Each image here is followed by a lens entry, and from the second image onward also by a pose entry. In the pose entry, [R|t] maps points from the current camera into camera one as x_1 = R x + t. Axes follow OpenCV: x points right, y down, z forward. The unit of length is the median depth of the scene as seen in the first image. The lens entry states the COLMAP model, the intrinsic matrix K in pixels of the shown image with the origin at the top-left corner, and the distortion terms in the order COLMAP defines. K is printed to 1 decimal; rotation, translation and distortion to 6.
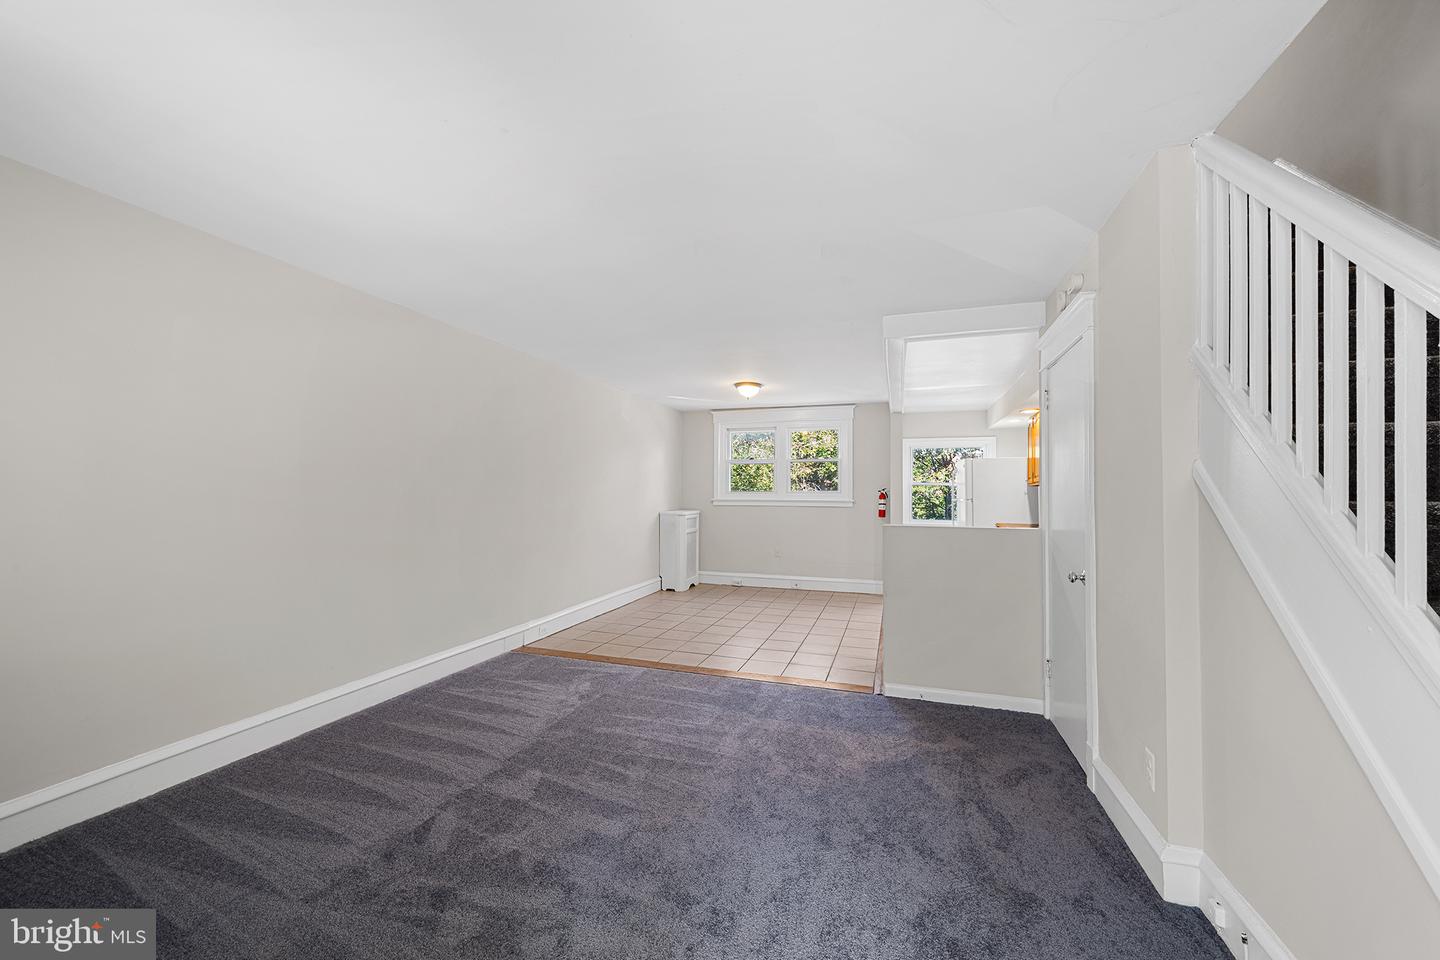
lens RADIAL K [[537.9, 0, 741.3], [0, 537.9, 480.7], [0, 0, 1]] dist [-0.005954, -0.000579]
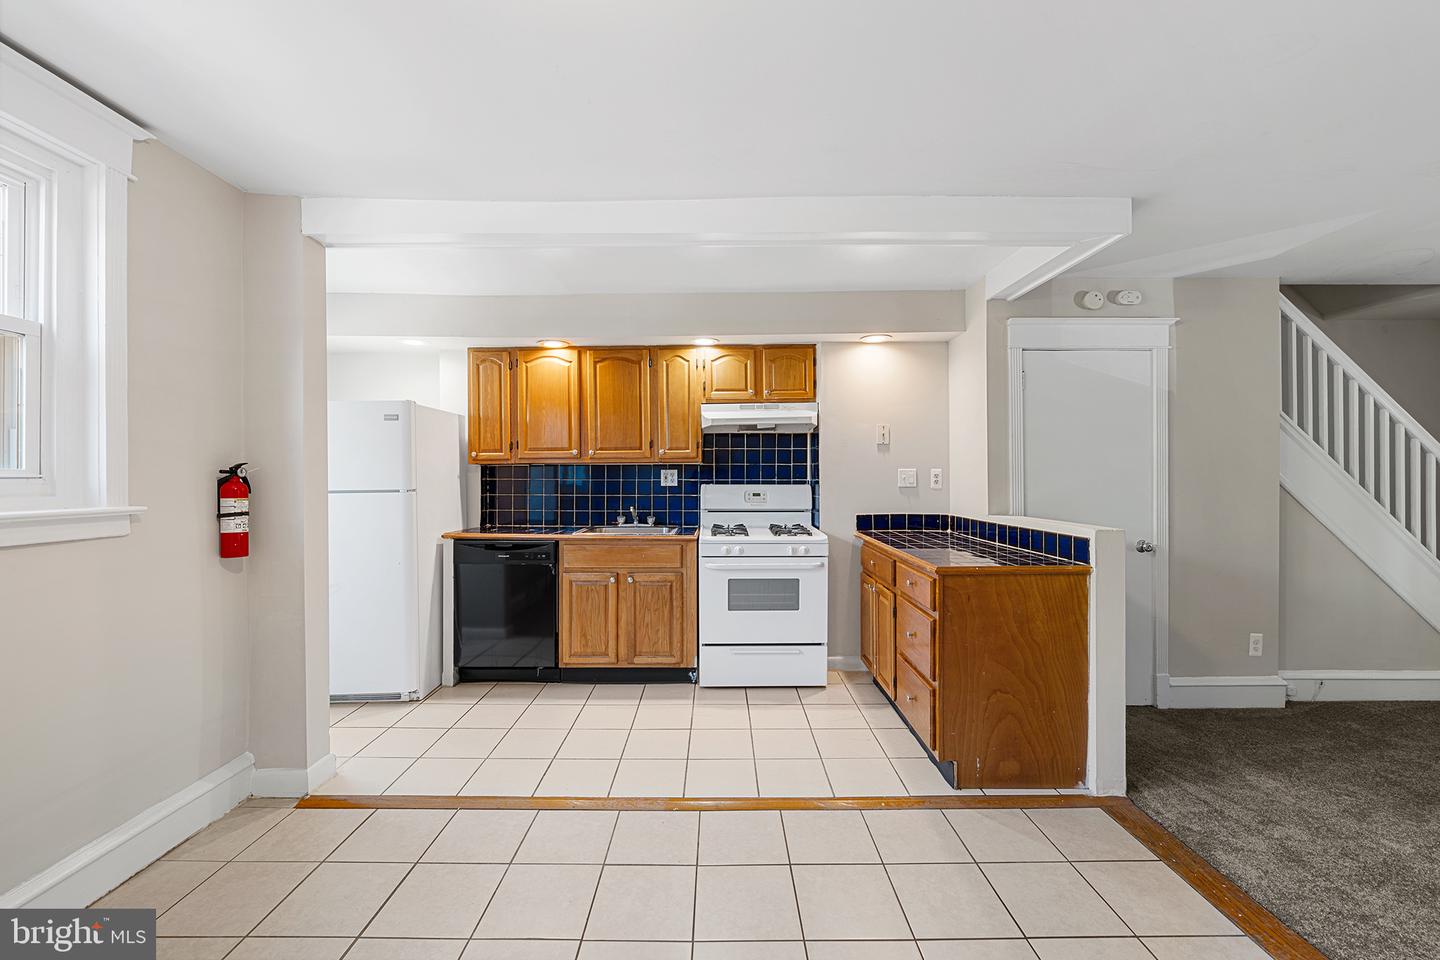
lens RADIAL K [[571.0, 0, 712.0], [0, 571.0, 480.2], [0, 0, 1]] dist [0.000944, -0.001069]
pose [[-0.278826, -0.011502, 0.960273, -0.120601], [-0.021957, 0.999743, 0.005600, 0.016166], [-0.960091, -0.019523, -0.279007, 0.802392]]
